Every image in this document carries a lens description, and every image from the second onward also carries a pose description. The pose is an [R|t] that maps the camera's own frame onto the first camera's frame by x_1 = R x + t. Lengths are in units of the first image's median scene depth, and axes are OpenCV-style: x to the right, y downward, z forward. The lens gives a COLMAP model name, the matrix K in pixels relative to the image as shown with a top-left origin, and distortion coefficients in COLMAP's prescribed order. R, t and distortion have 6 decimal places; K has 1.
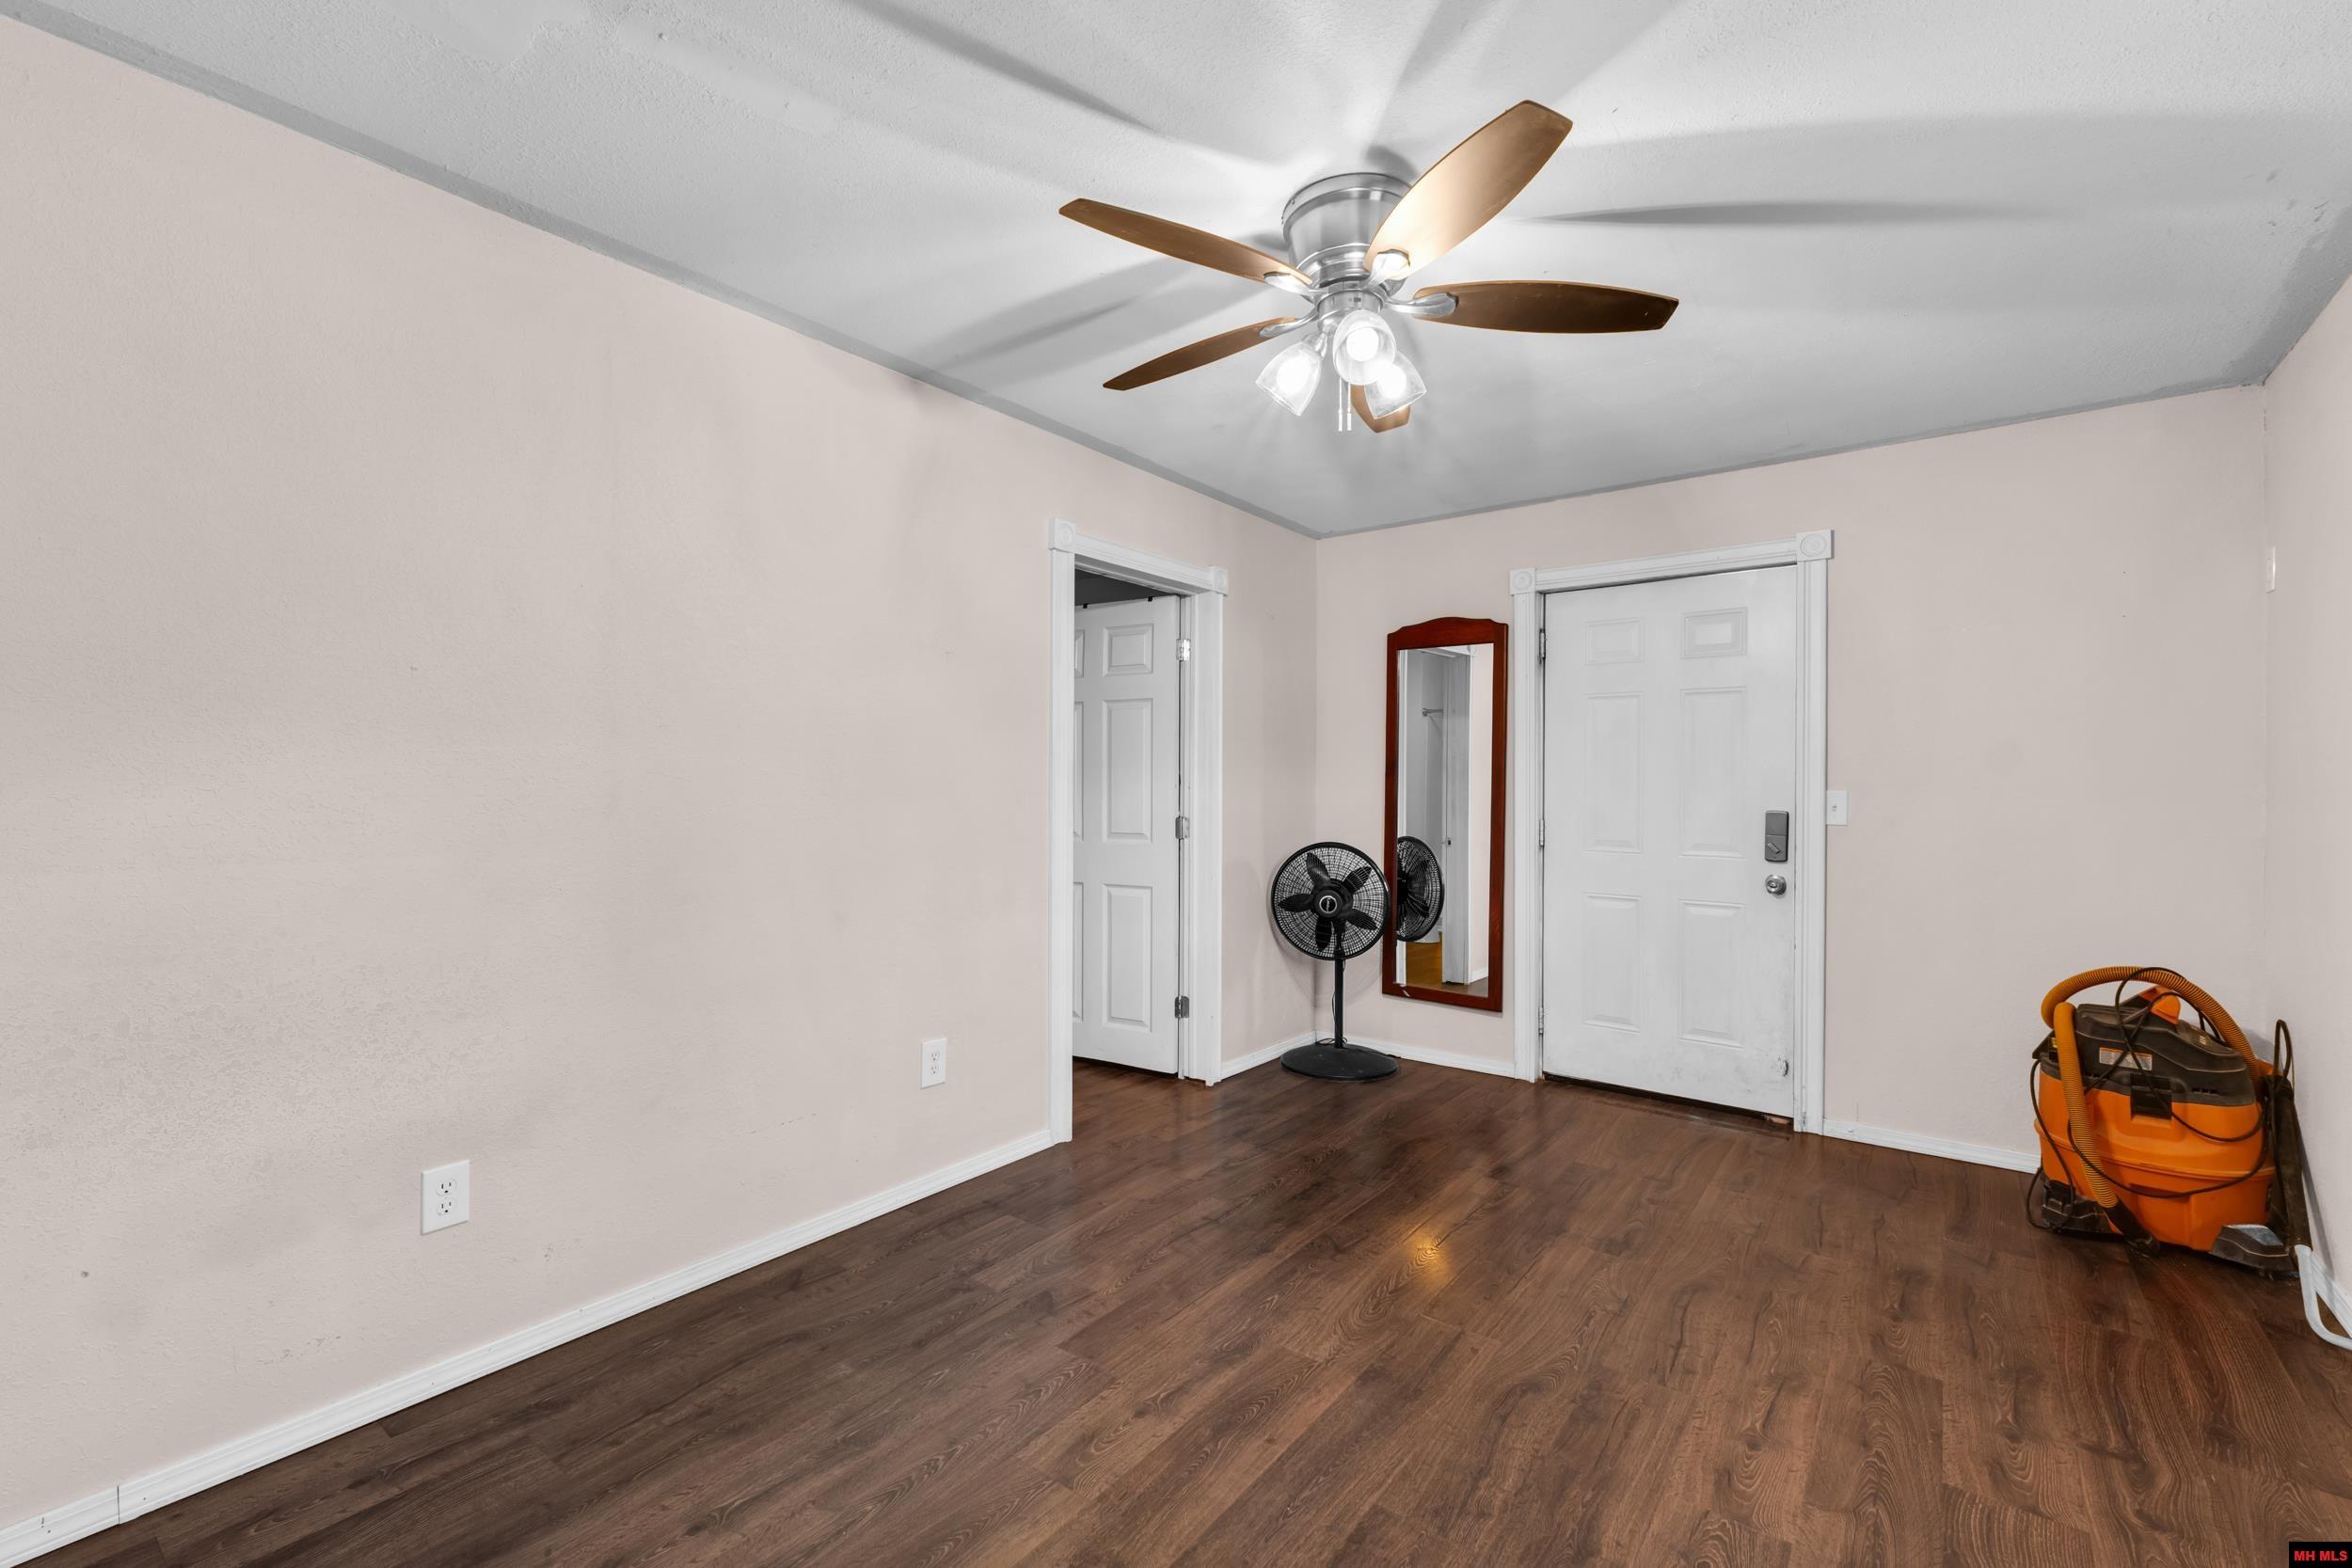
lens RADIAL K [[993.5, 0, 1177.6], [0, 993.5, 784.2], [0, 0, 1]] dist [0.002493, 0.000291]
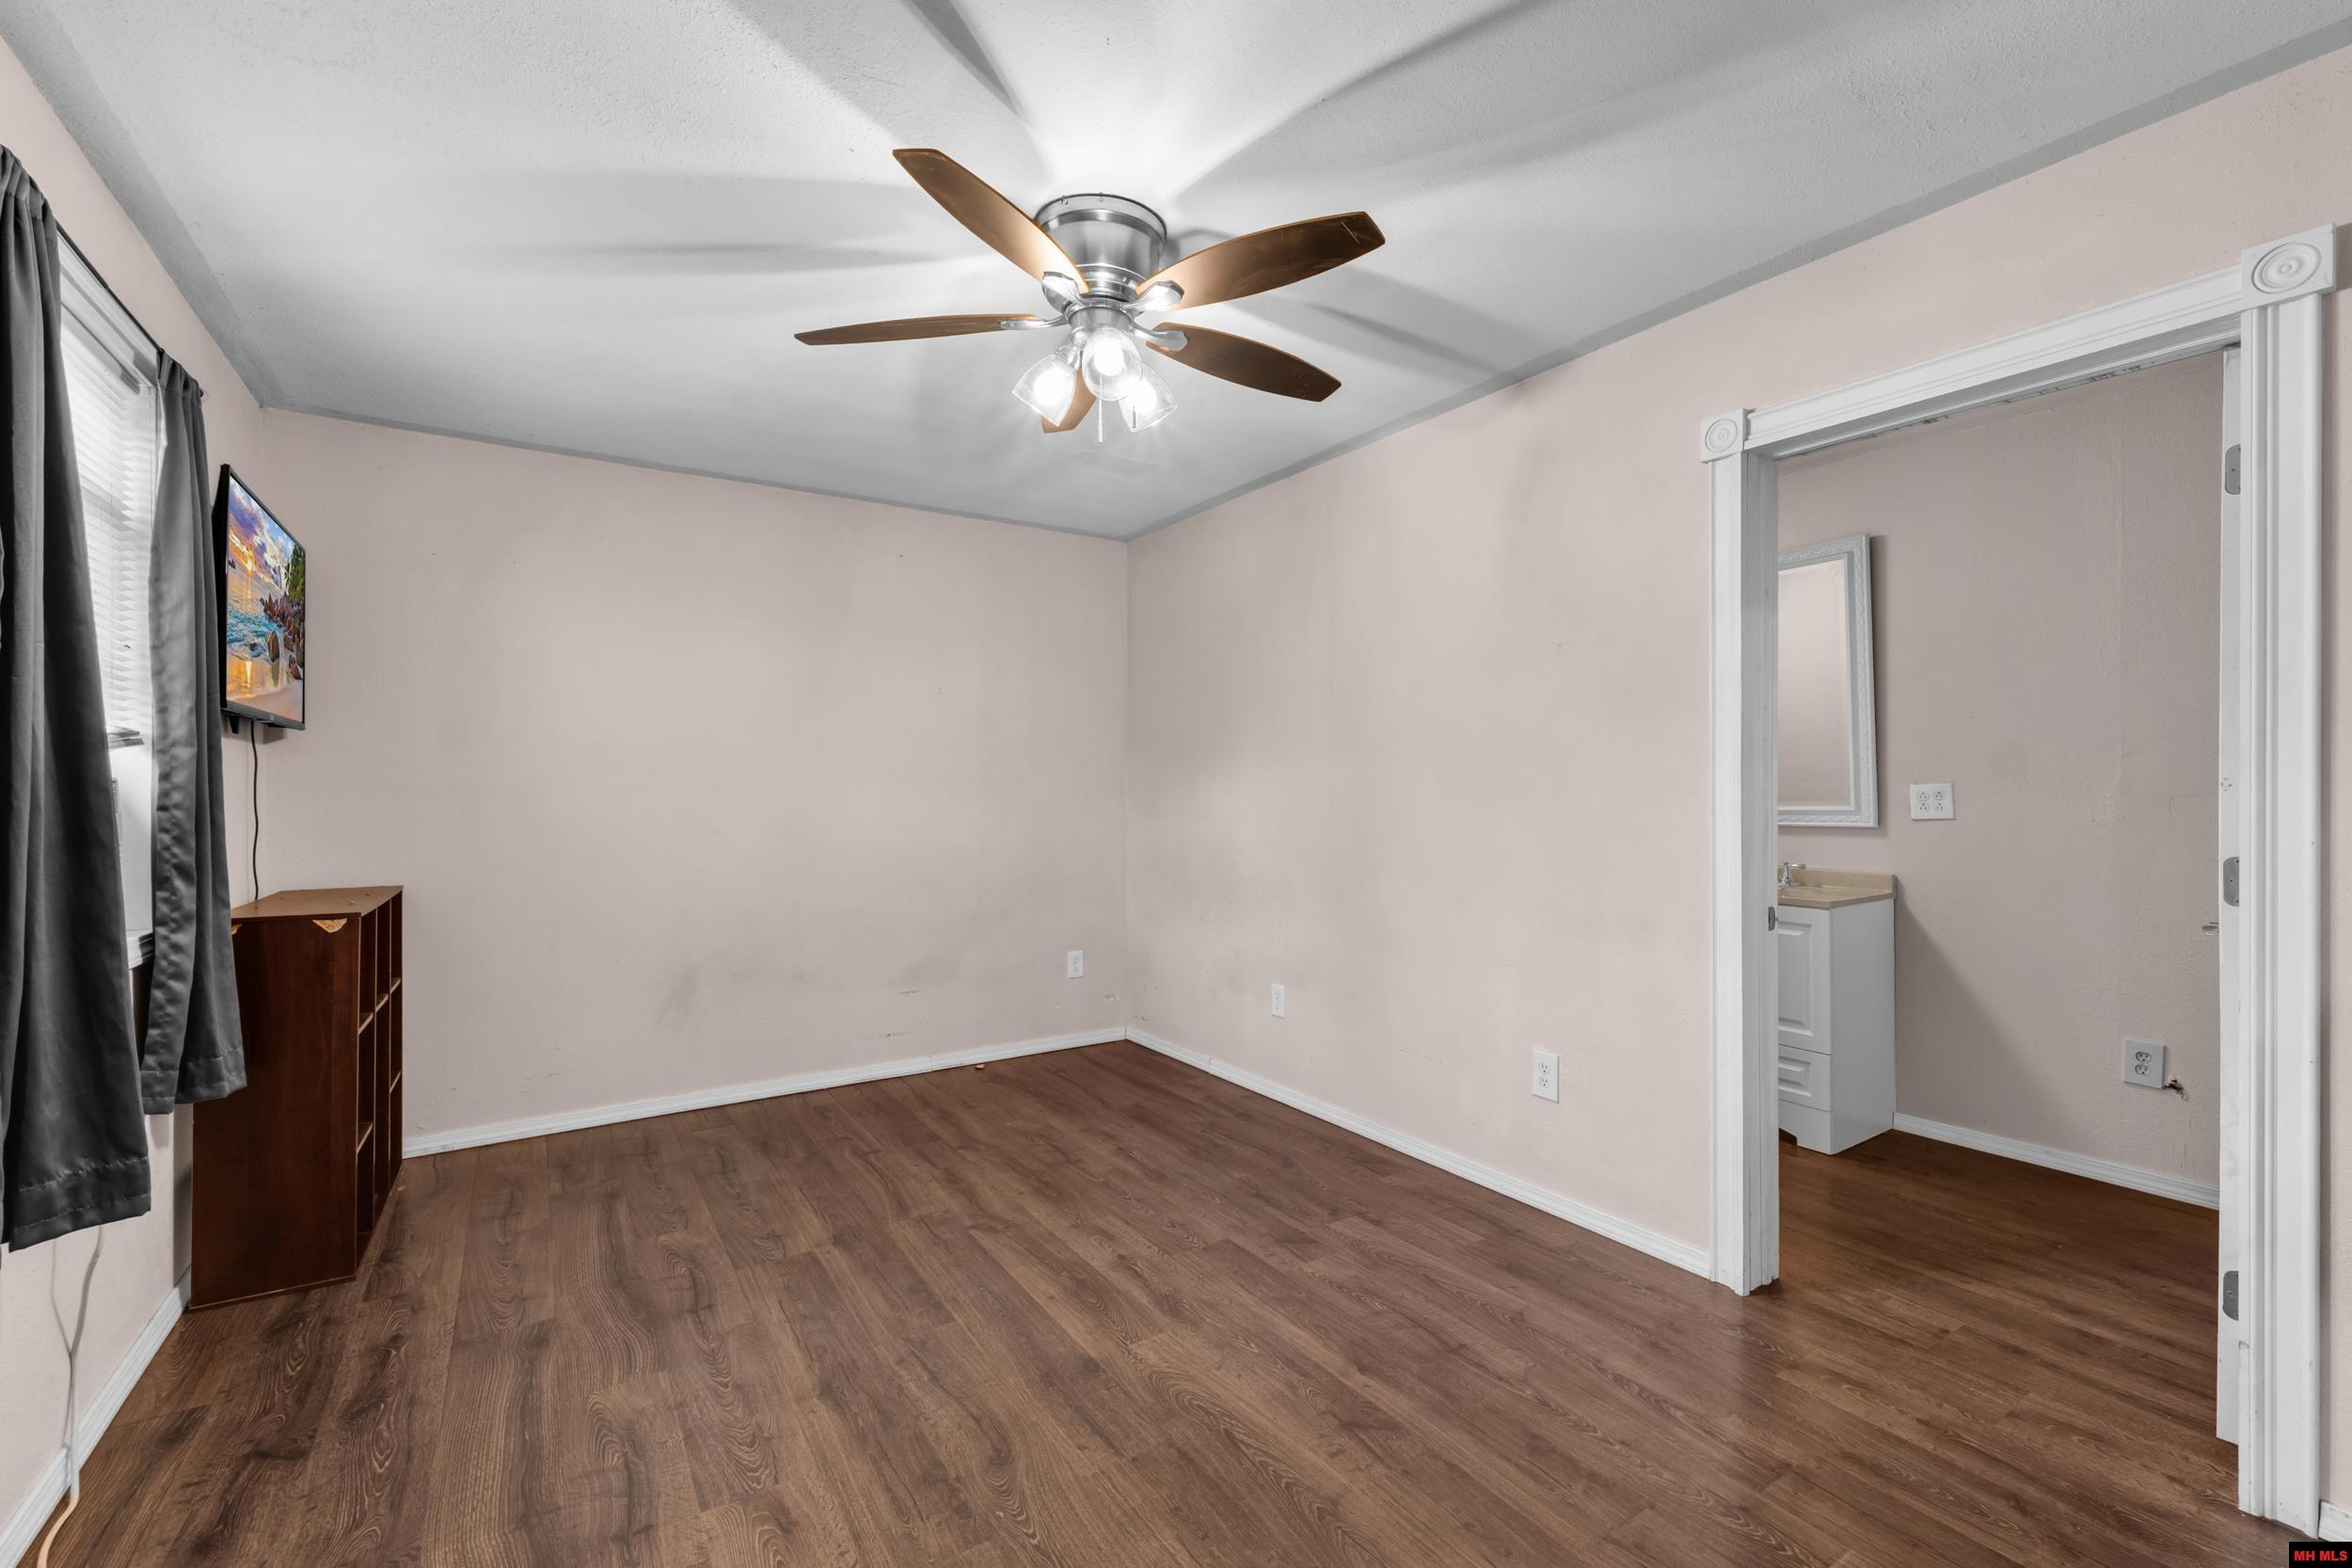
lens RADIAL K [[993.5, 0, 1178.7], [0, 993.5, 789.3], [0, 0, 1]] dist [0.002493, 0.000291]
pose [[-0.327236, -0.002179, -0.944940, 1.146846], [0.001134, 0.999996, -0.002699, 0.010204], [0.944942, -0.001955, -0.327232, 1.446924]]
